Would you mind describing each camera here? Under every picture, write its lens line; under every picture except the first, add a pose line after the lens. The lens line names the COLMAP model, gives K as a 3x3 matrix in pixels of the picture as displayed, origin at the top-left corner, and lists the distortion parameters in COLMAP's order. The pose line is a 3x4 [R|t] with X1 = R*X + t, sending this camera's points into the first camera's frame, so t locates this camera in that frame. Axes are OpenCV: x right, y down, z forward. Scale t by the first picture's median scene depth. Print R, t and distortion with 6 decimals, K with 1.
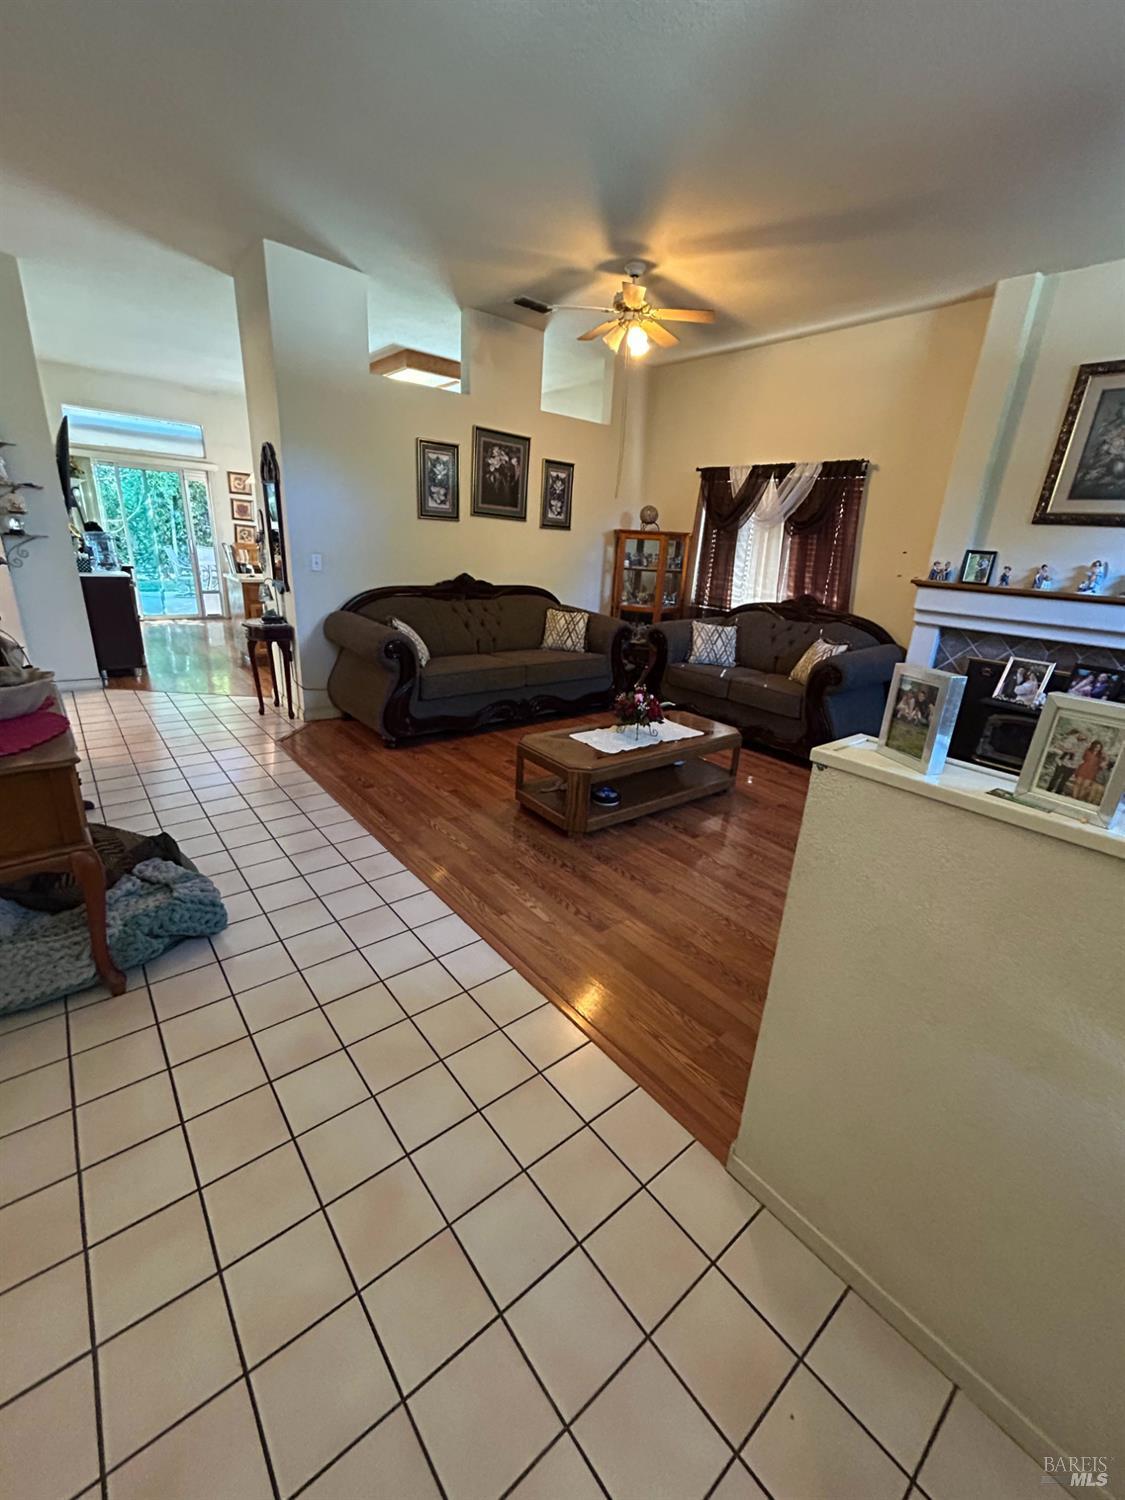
lens RADIAL K [[606.0, 0, 567.4], [0, 606.0, 747.7], [0, 0, 1]] dist [-0.000097, -0.000015]
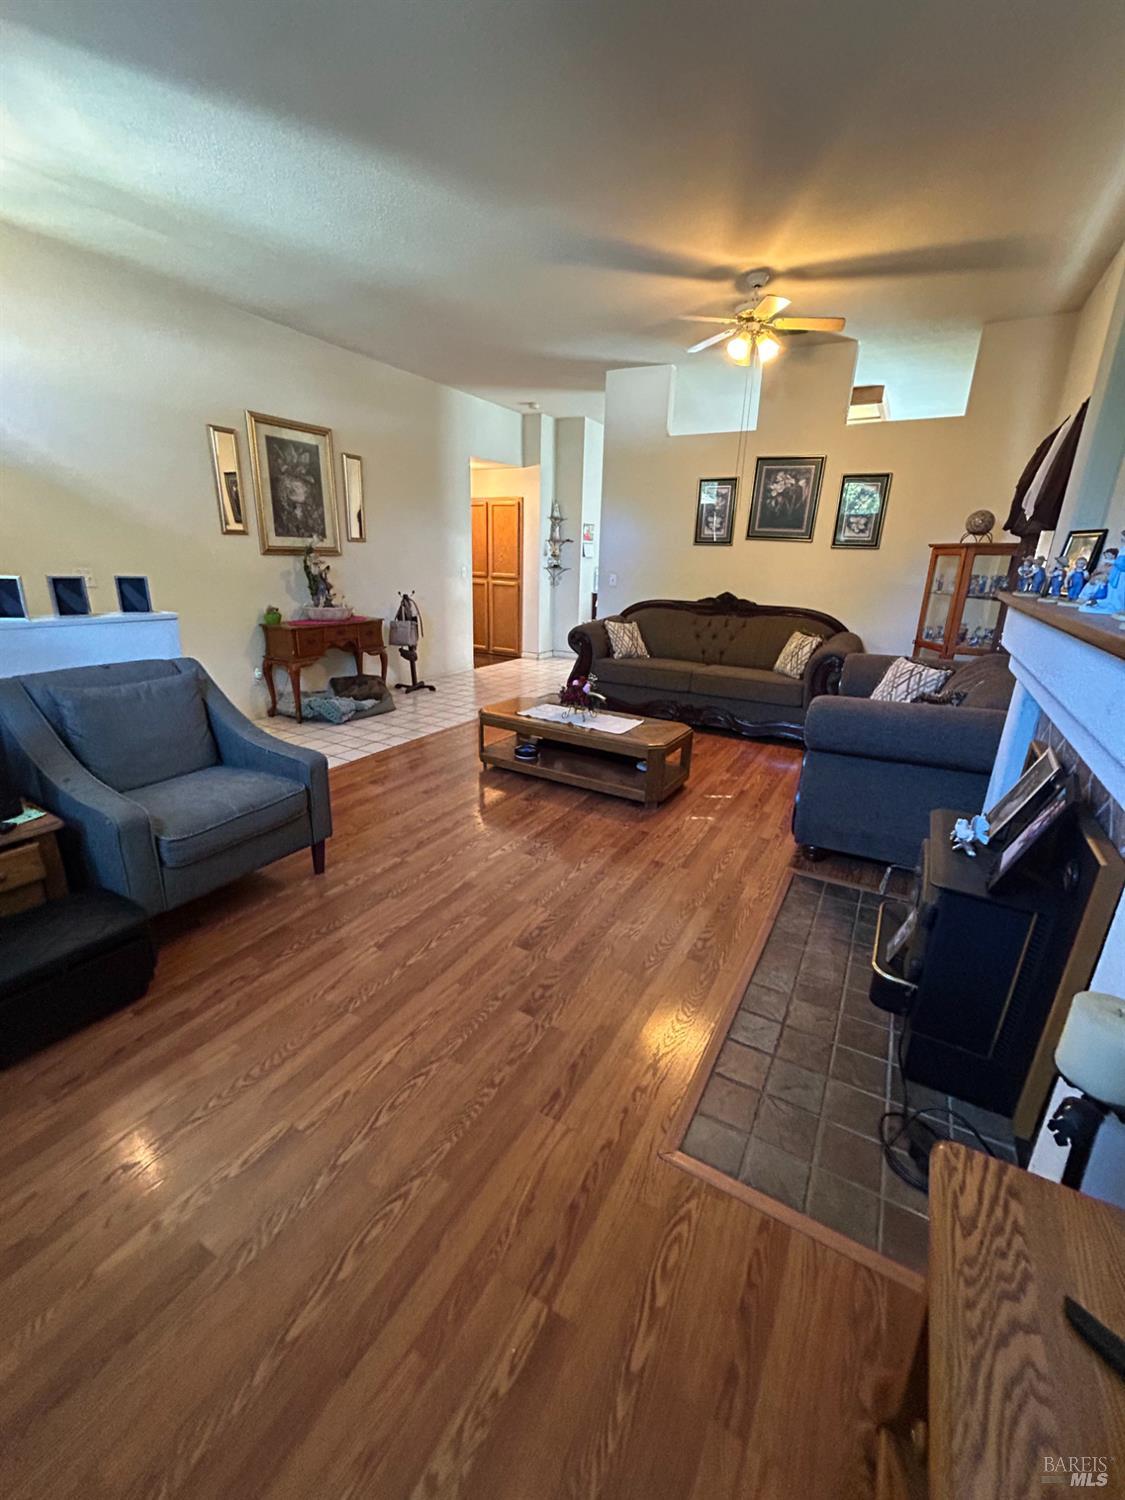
lens RADIAL K [[606.0, 0, 567.4], [0, 606.0, 747.7], [0, 0, 1]] dist [-0.000097, -0.000015]
pose [[0.360340, 0.238596, -0.901791, 0.835874], [-0.313585, 0.941457, 0.123788, -0.073938], [0.878533, 0.238182, 0.414065, 0.388467]]
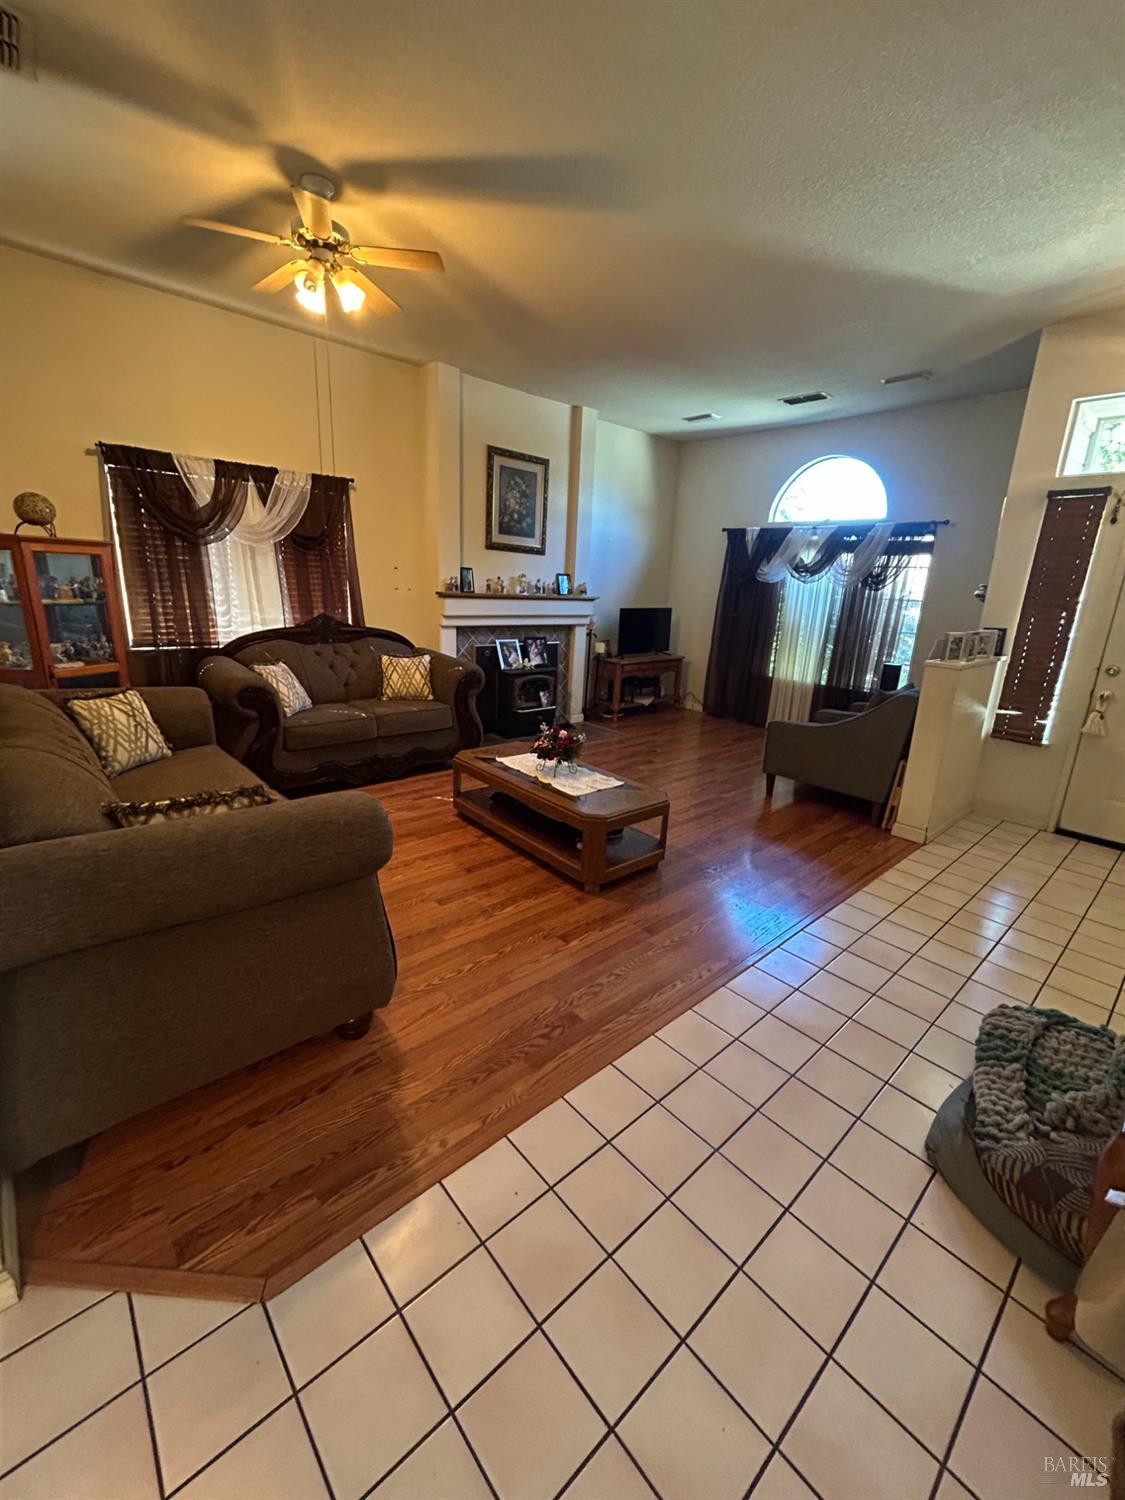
lens RADIAL K [[606.0, 0, 567.4], [0, 606.0, 747.7], [0, 0, 1]] dist [-0.000097, -0.000015]
pose [[-0.036576, -0.320162, 0.946656, -0.596012], [0.284526, 0.904747, 0.316982, -0.267858], [-0.957970, 0.280942, 0.058002, 0.672813]]
